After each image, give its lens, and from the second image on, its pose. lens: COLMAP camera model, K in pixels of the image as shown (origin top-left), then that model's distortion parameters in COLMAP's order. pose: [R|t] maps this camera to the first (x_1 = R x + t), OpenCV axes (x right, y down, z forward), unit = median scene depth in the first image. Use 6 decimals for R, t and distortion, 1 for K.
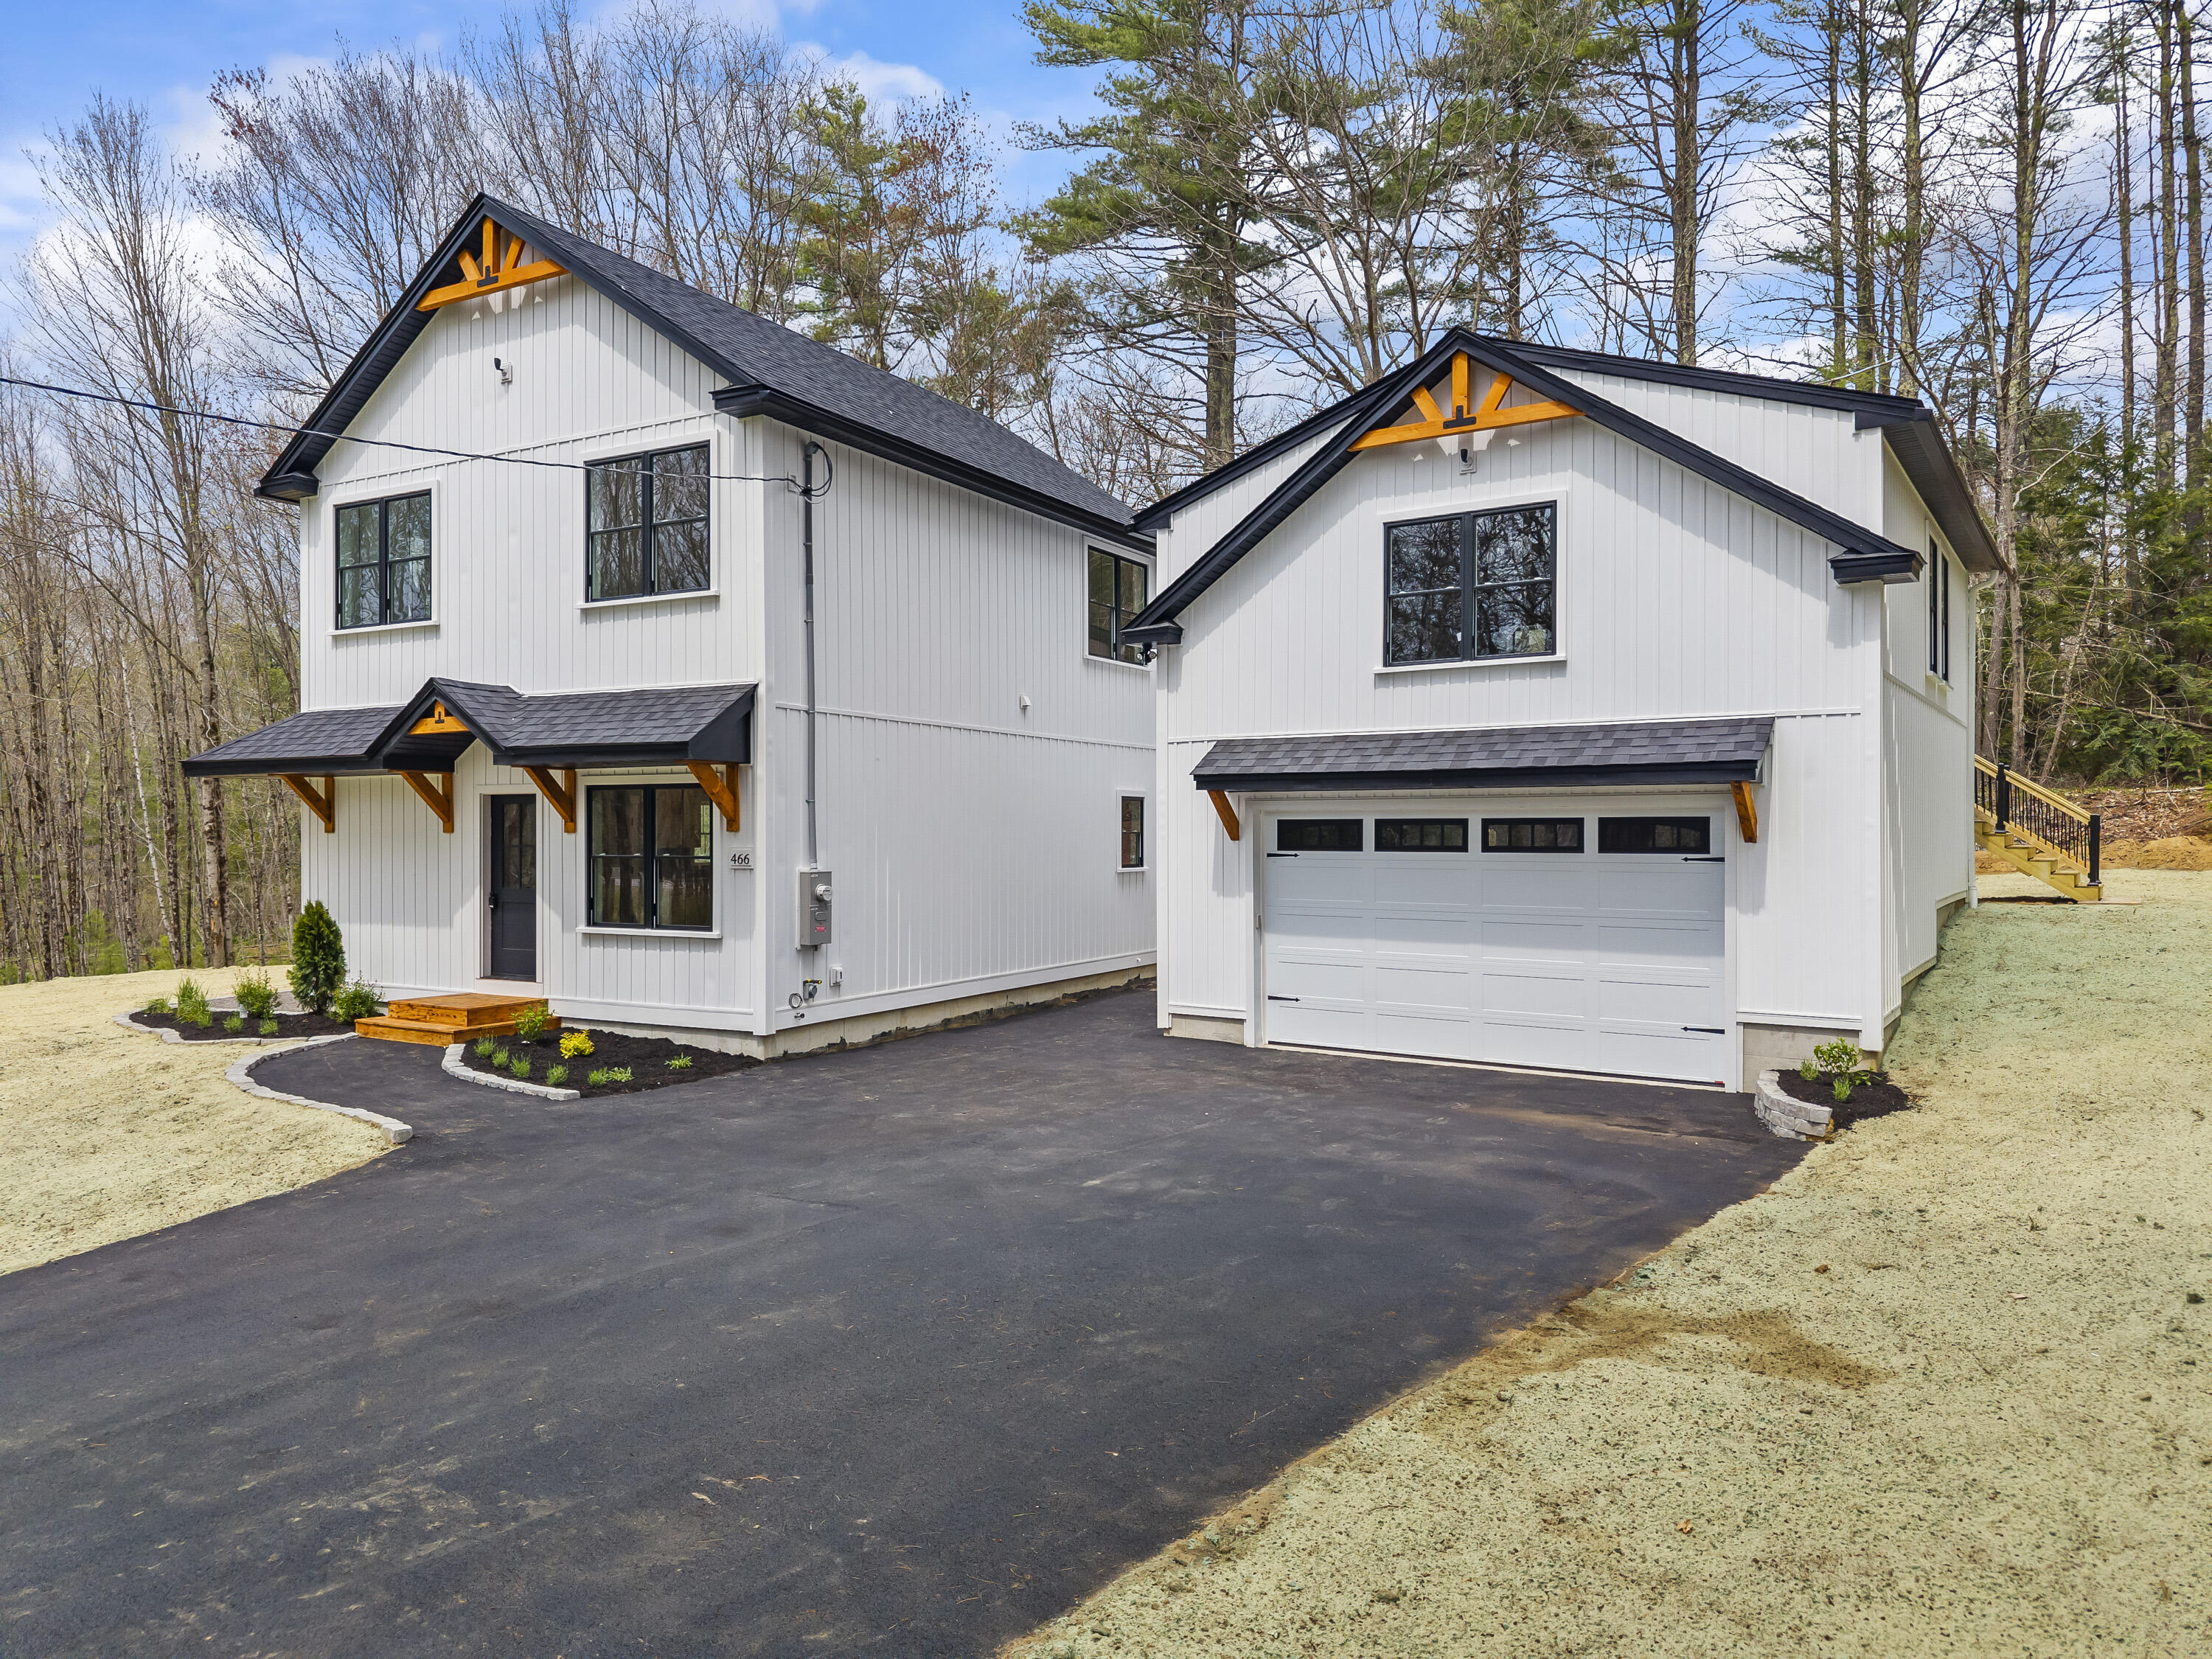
lens RADIAL K [[1474.7, 0, 1099.5], [0, 1474.7, 832.2], [0, 0, 1]] dist [0.038848, -0.037895]
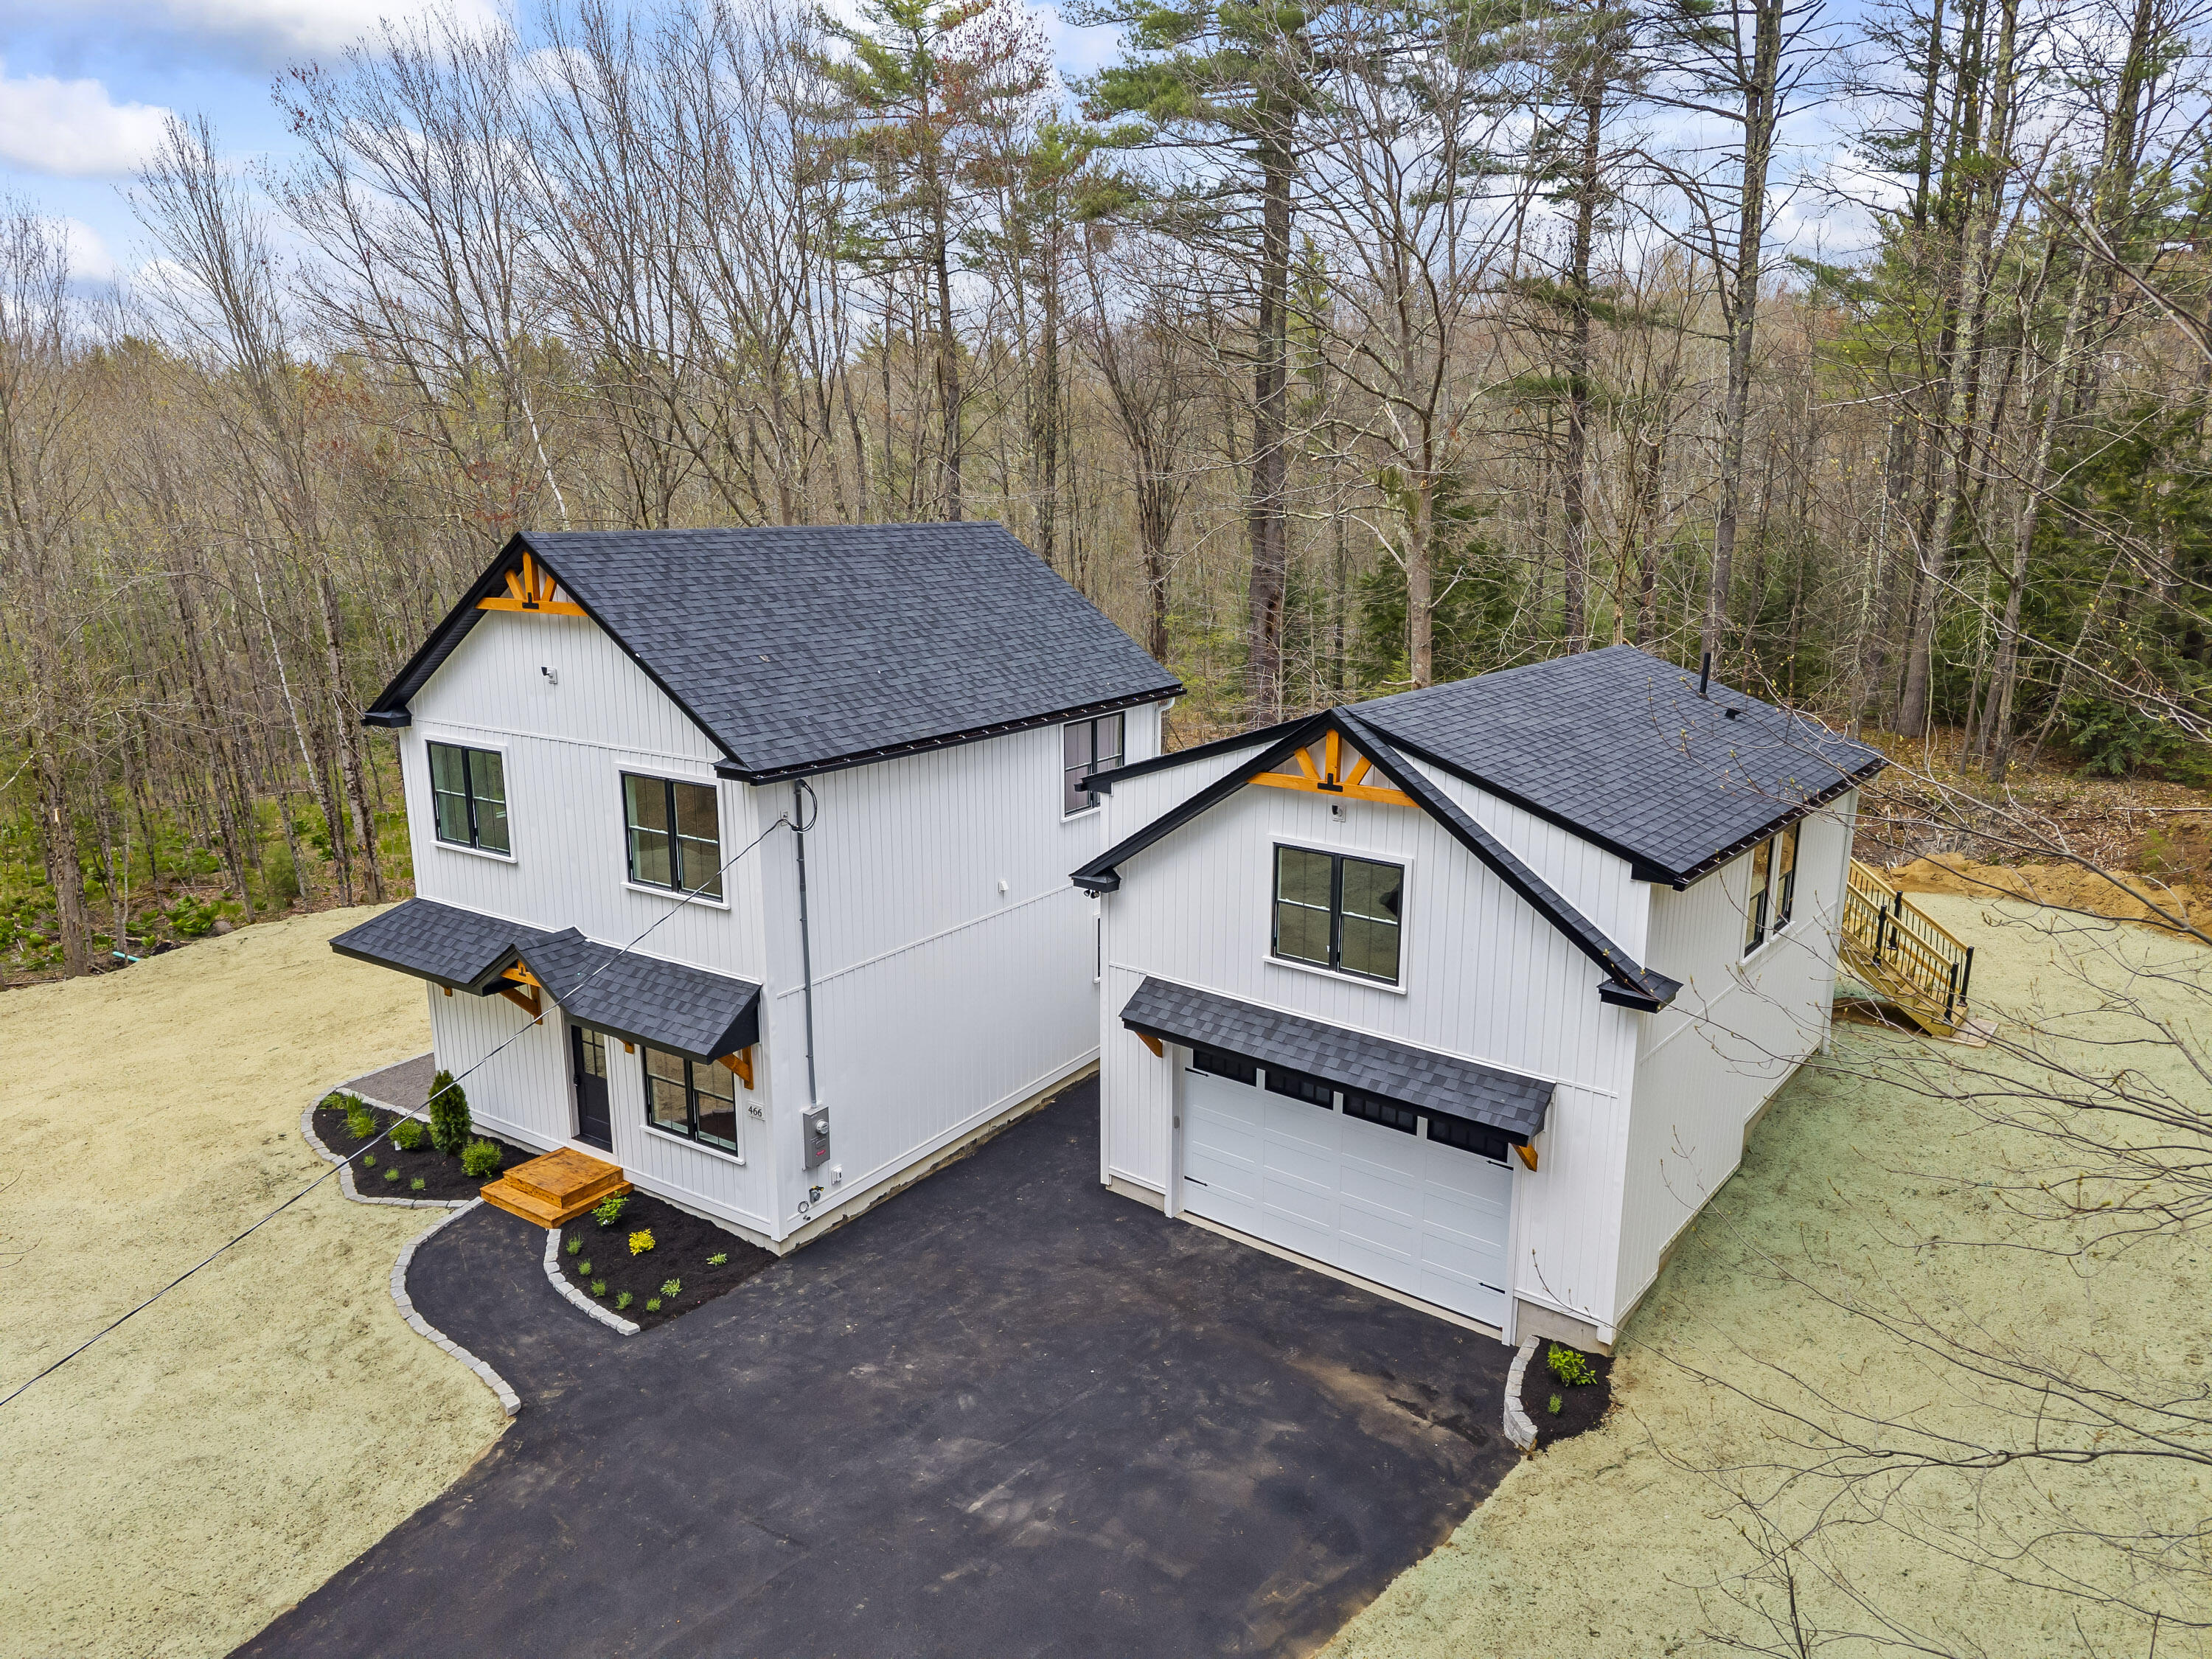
lens RADIAL K [[1474.7, 0, 1099.5], [0, 1474.7, 832.2], [0, 0, 1]] dist [0.038848, -0.037895]
pose [[0.996822, 0.017527, -0.077710, 0.140673], [0.000474, 0.974173, 0.225804, -0.473781], [0.079660, -0.225123, 0.971068, -0.159302]]
